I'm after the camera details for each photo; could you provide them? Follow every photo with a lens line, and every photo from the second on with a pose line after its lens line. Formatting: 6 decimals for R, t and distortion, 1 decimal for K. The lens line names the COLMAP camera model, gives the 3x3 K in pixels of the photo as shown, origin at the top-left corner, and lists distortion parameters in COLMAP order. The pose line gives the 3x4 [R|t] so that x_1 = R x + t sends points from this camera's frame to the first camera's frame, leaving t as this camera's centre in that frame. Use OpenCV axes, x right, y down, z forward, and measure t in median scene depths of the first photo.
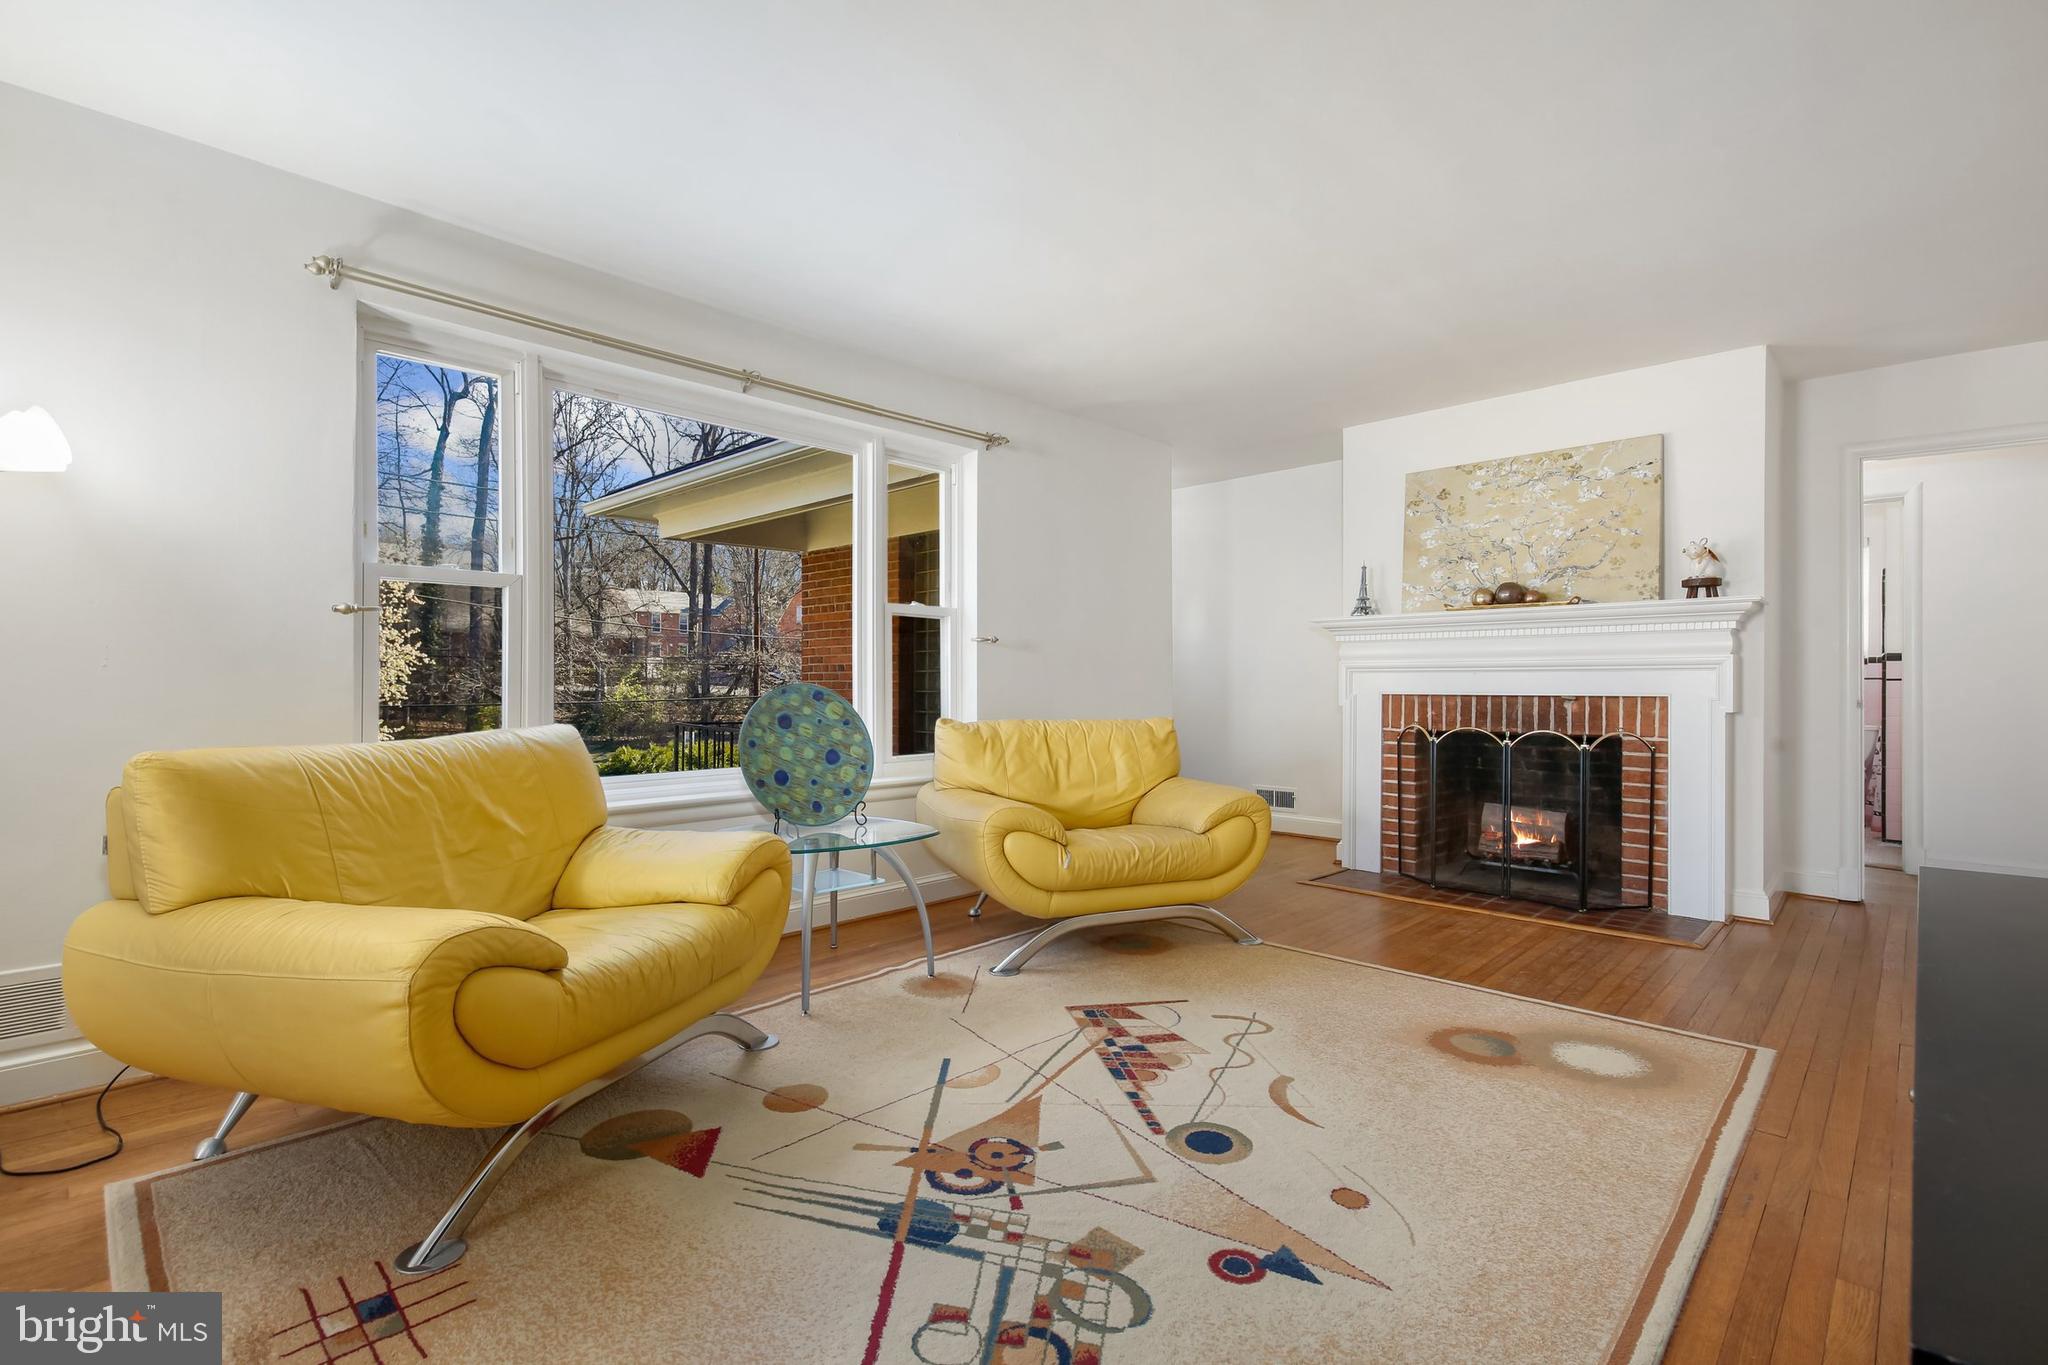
lens RADIAL K [[936.2, 0, 1018.2], [0, 936.2, 682.2], [0, 0, 1]] dist [0.007619, -0.004203]
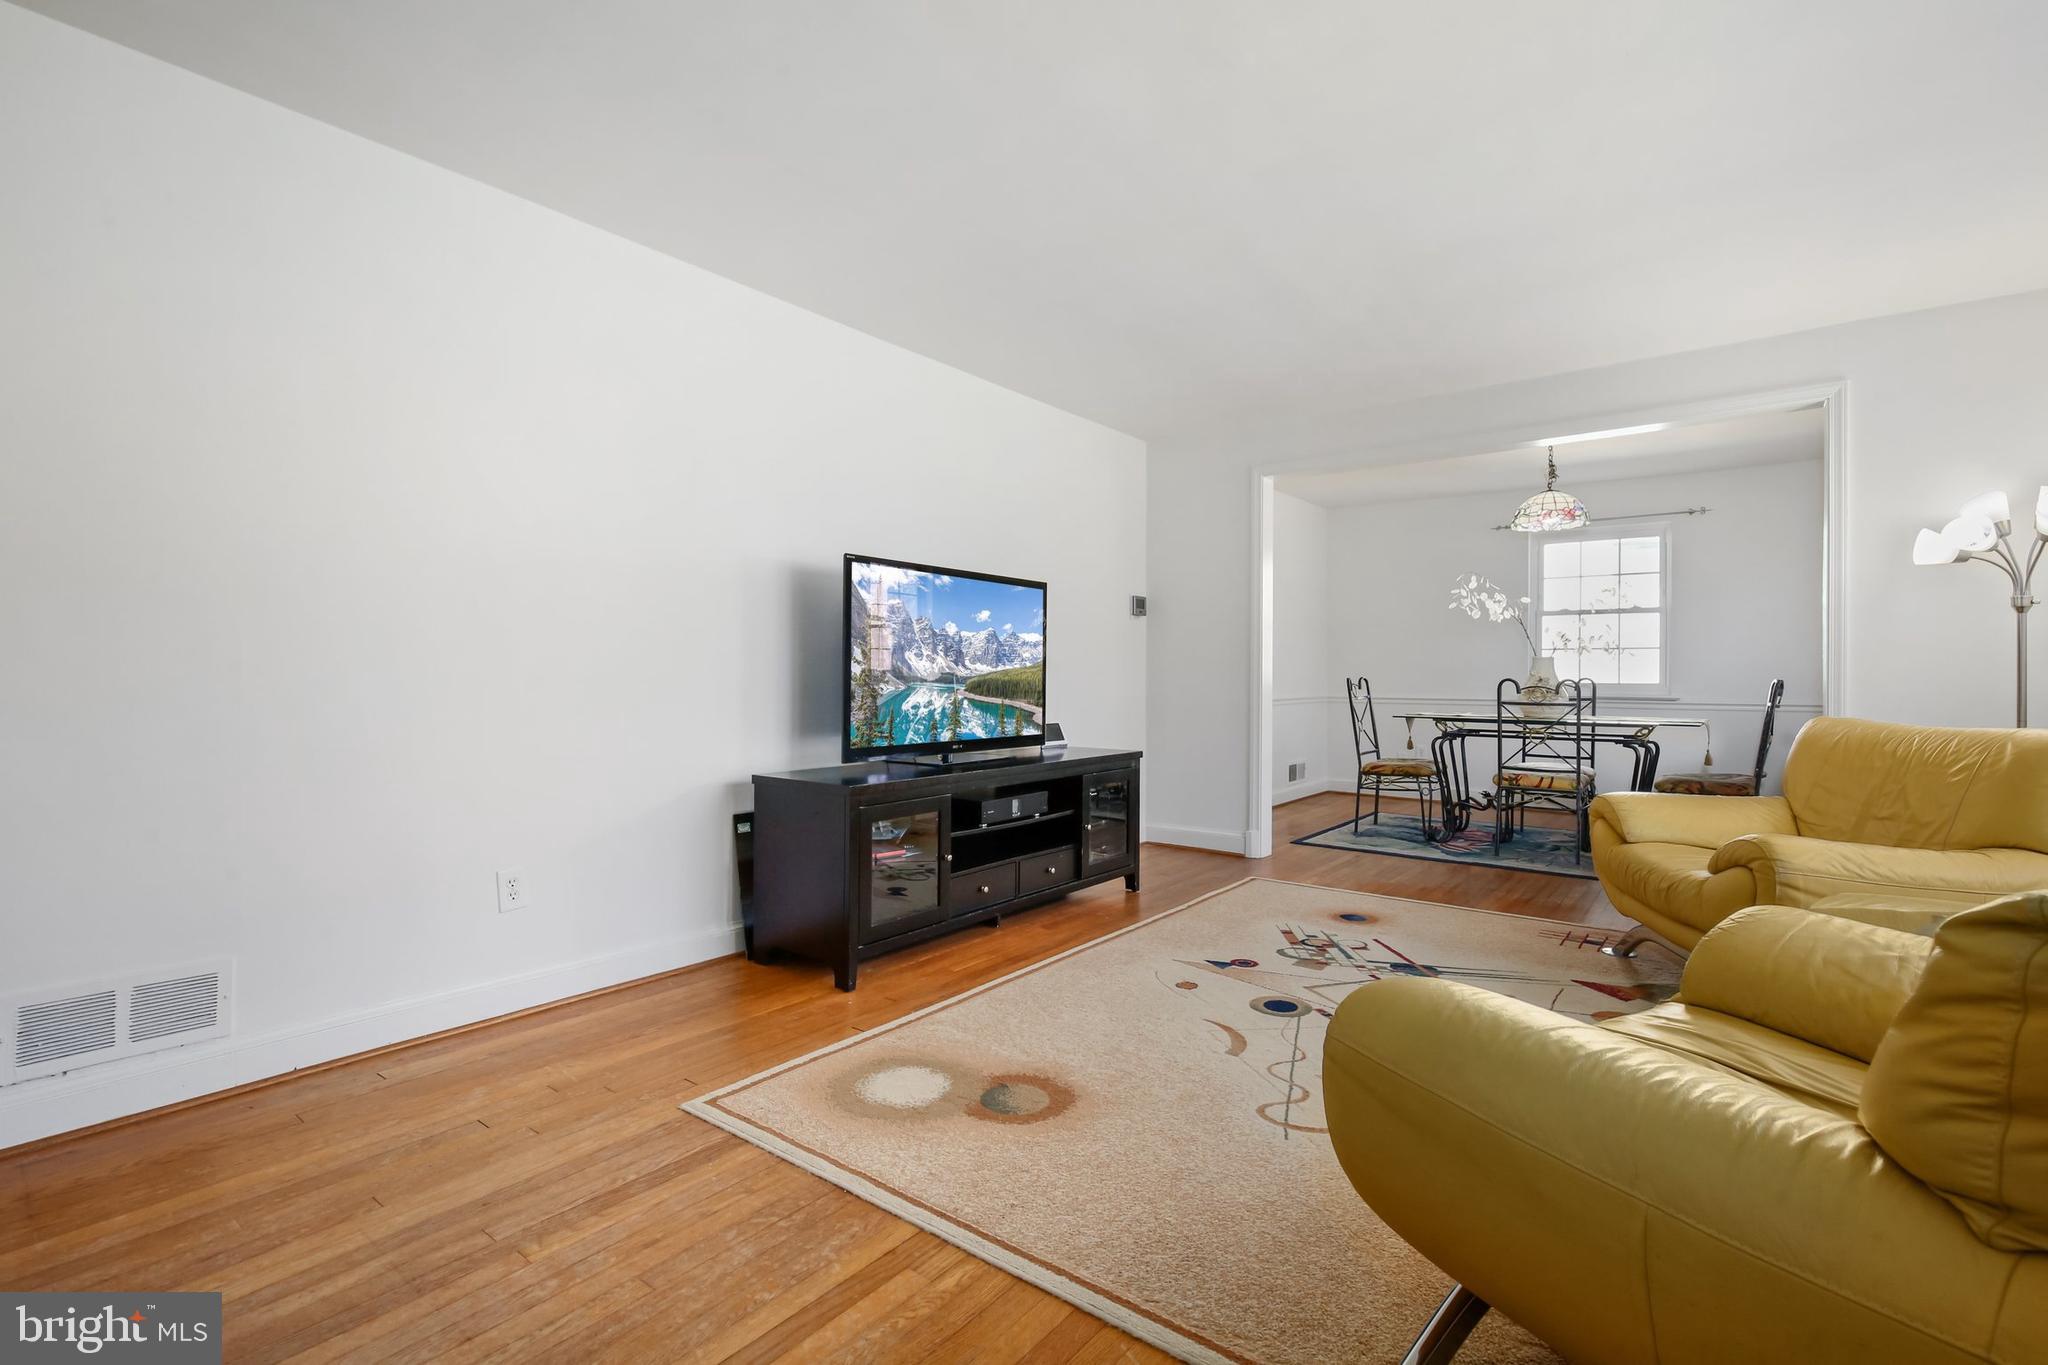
lens RADIAL K [[936.2, 0, 1018.7], [0, 936.2, 672.1], [0, 0, 1]] dist [0.007619, -0.004203]
pose [[-0.994533, -0.003374, -0.104371, 0.385390], [-0.002998, 0.999988, -0.003757, -0.000304], [0.104383, -0.003424, -0.994531, 1.226023]]
